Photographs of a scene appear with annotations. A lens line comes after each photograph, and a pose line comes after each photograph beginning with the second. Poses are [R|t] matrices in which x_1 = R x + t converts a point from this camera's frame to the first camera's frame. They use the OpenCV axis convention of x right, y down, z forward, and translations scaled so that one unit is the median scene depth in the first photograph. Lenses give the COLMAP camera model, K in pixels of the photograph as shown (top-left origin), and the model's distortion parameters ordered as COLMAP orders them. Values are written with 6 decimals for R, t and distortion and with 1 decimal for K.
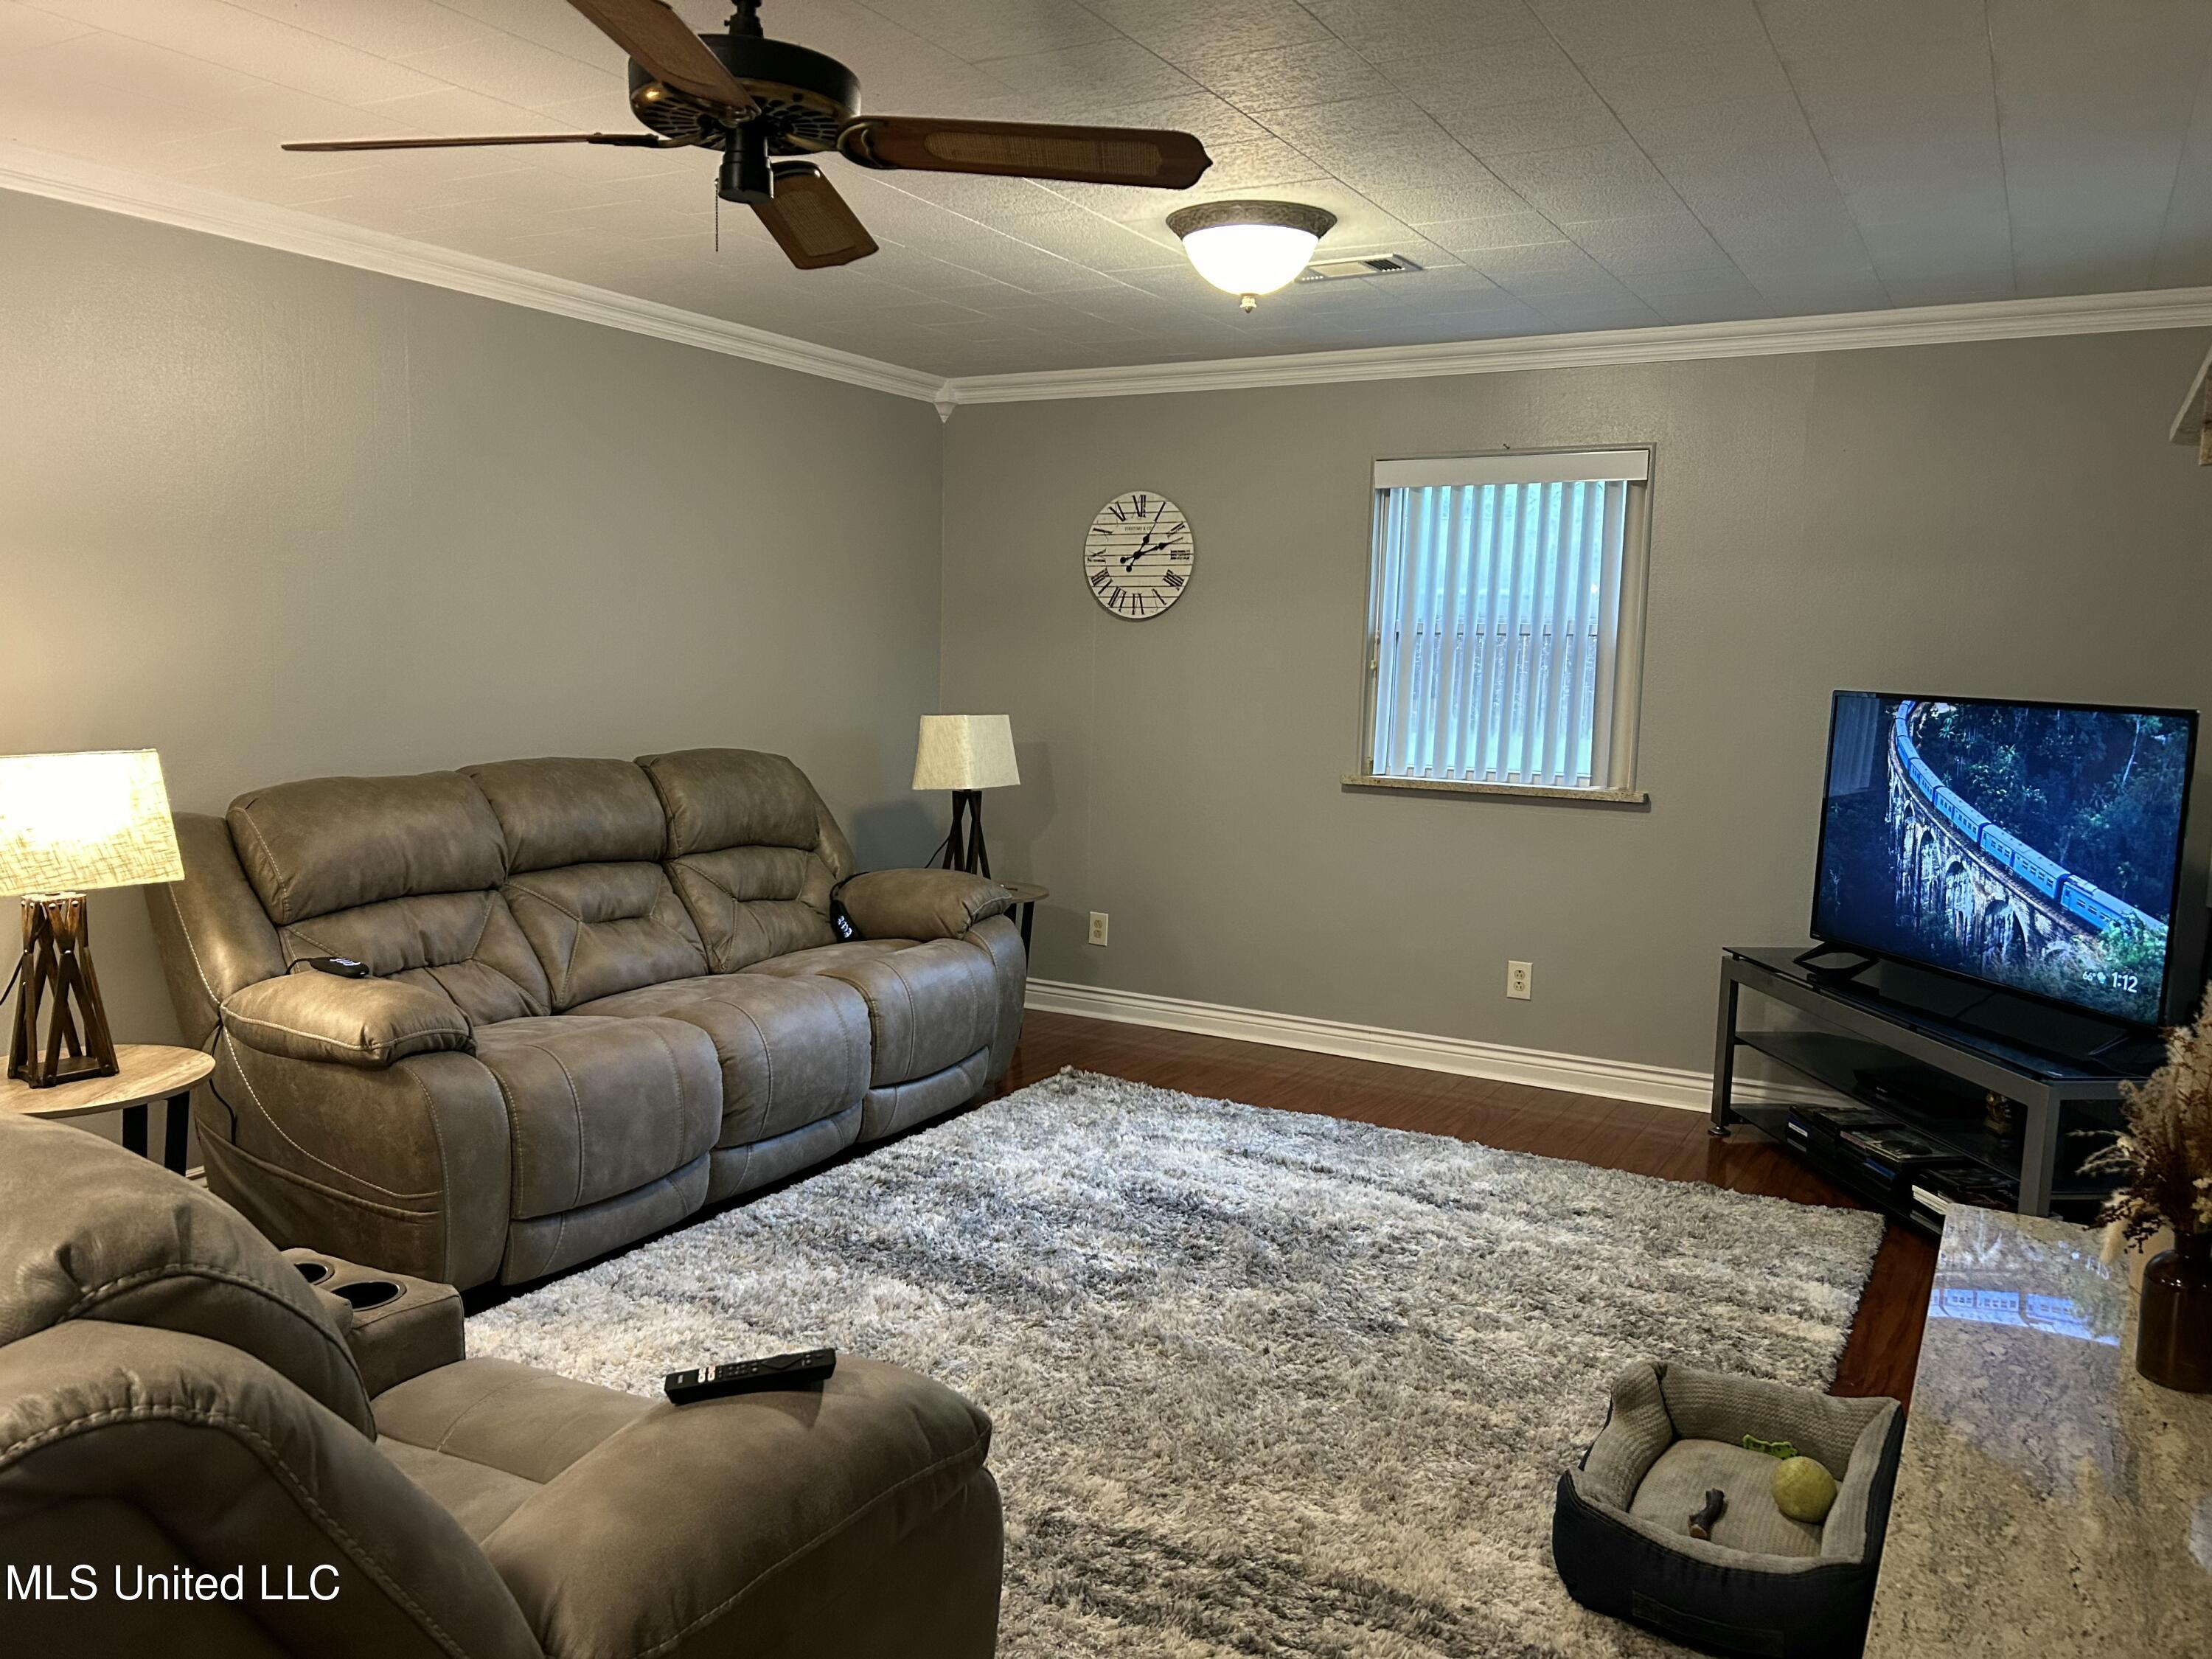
lens RADIAL K [[1670.7, 0, 1105.7], [0, 1670.7, 784.9], [0, 0, 1]] dist [0.005004, -0.000179]
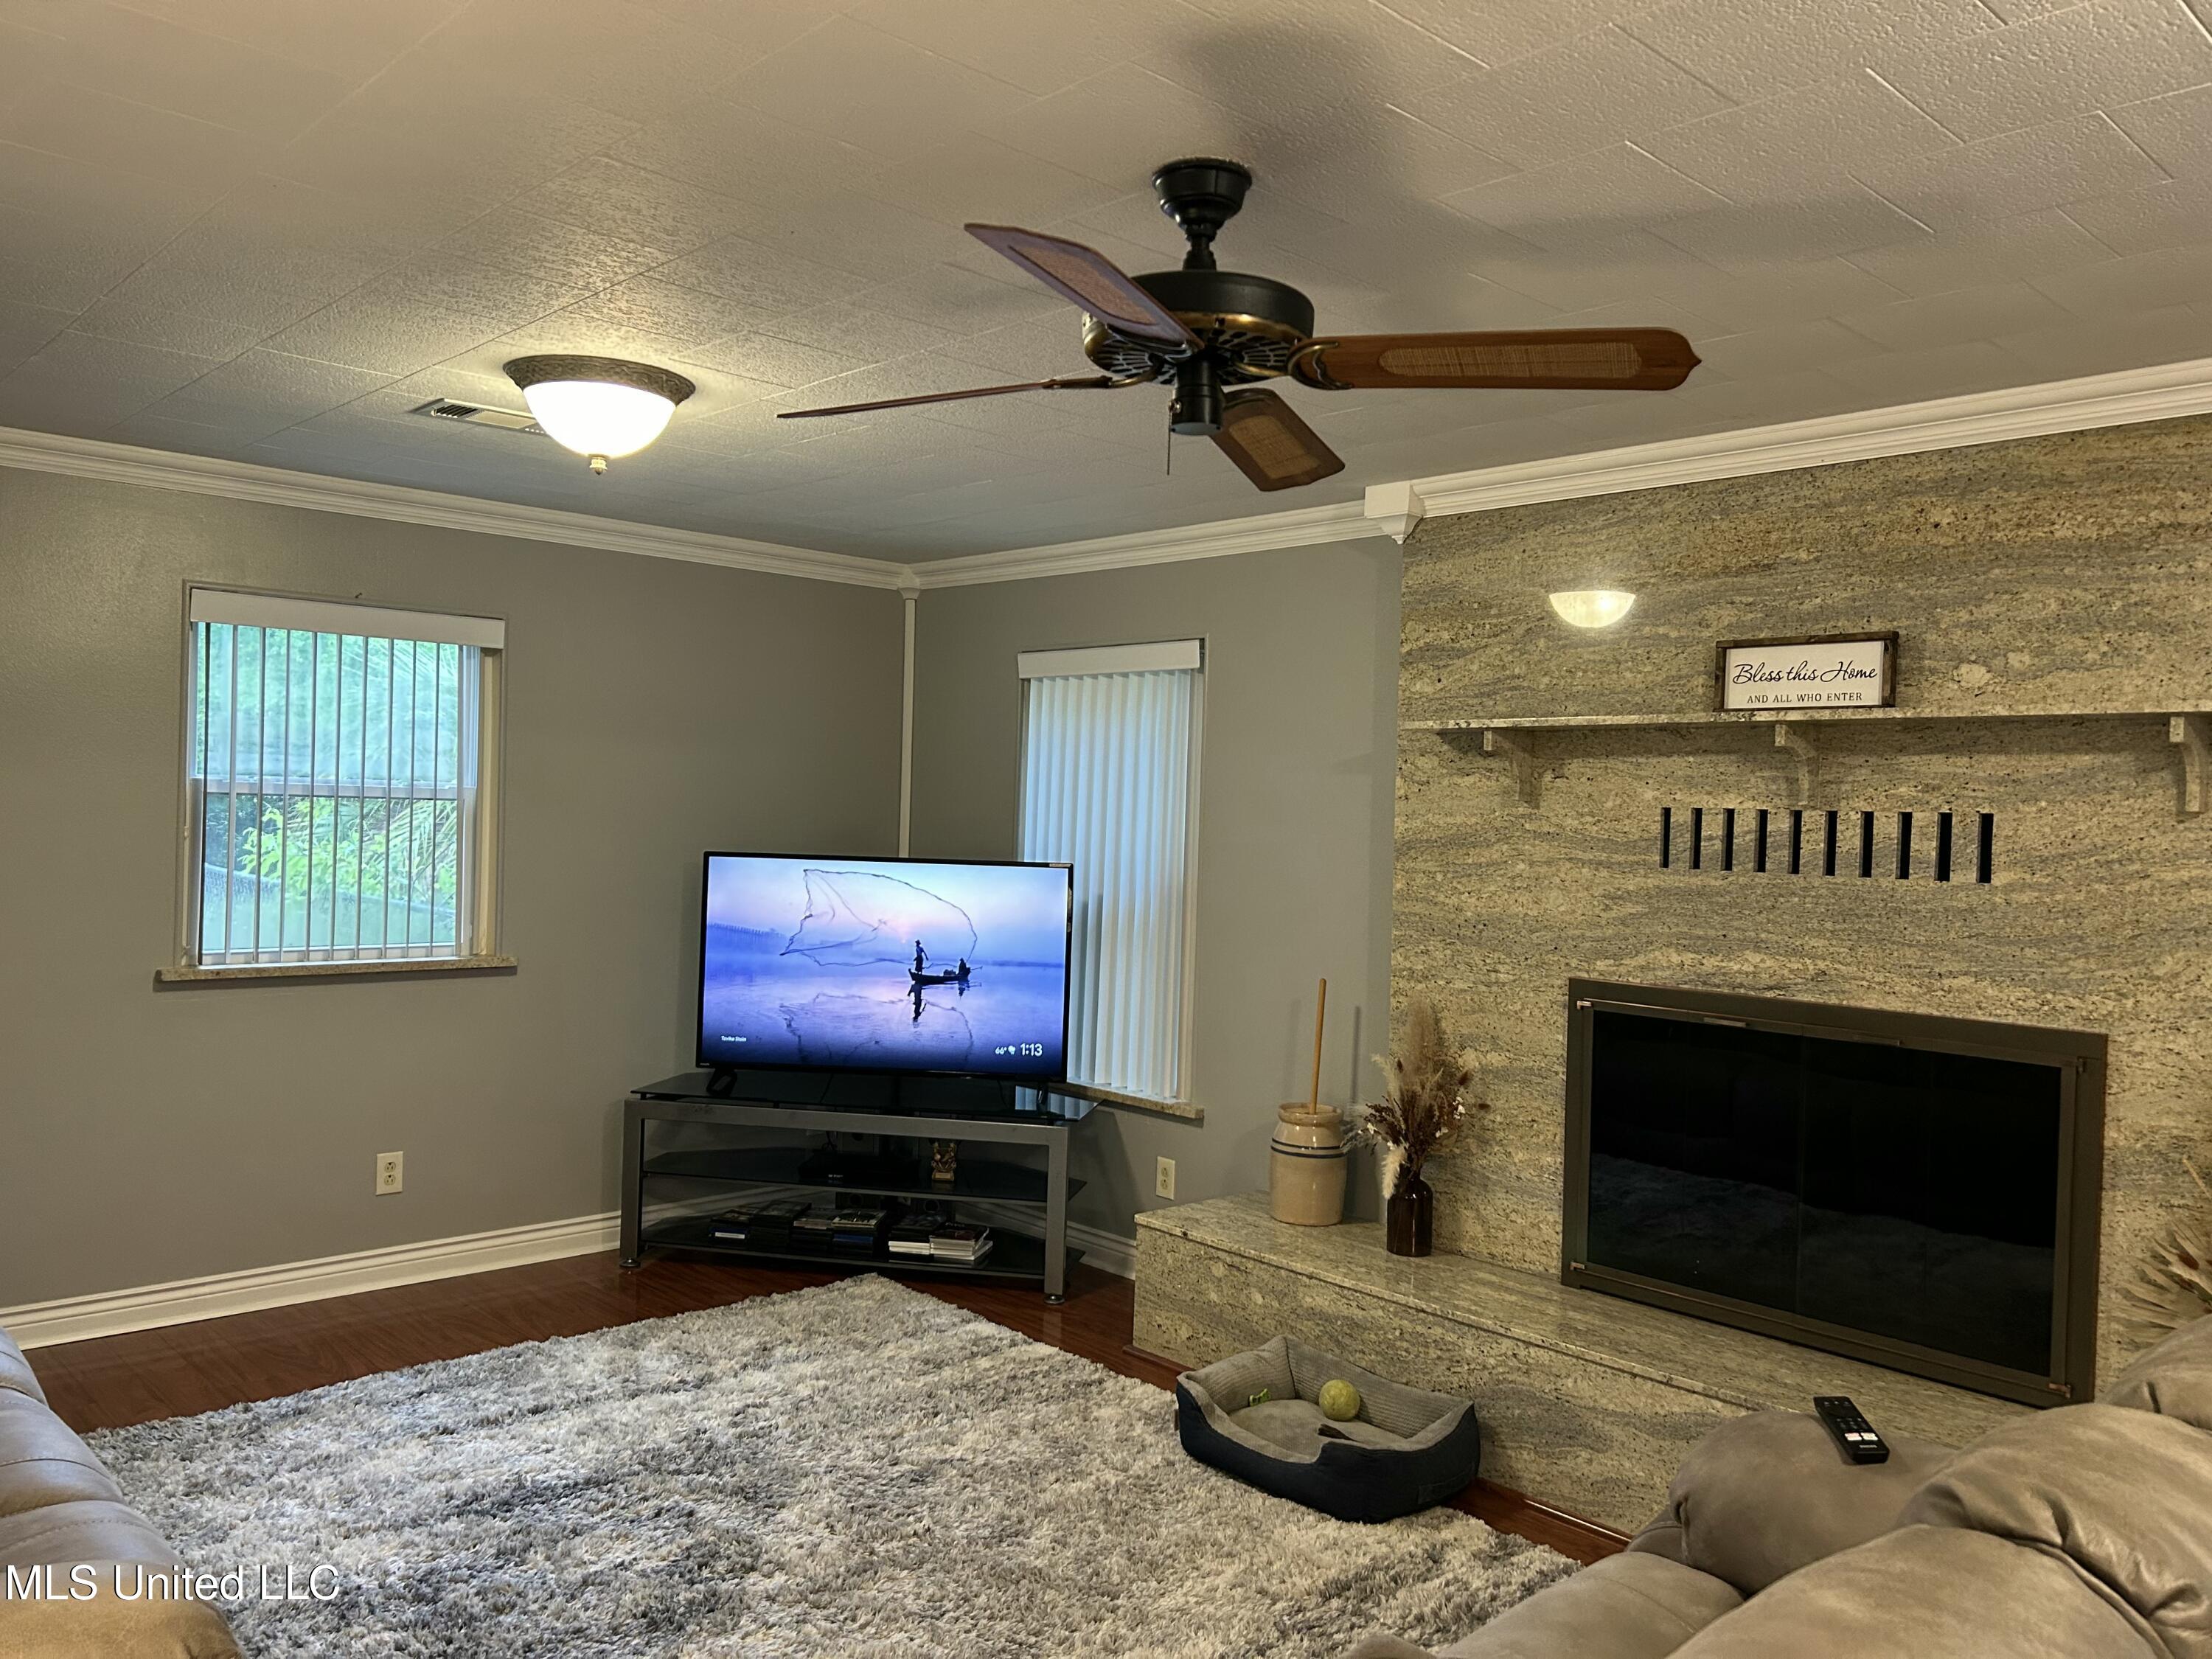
lens RADIAL K [[1674.7, 0, 1106.0], [0, 1674.7, 829.5], [0, 0, 1]] dist [0.054300, -0.000181]
pose [[0.299612, -0.025975, 0.953708, -0.636889], [0.059051, 0.998218, 0.008636, -0.068371], [-0.952232, 0.053730, 0.300612, 0.426509]]
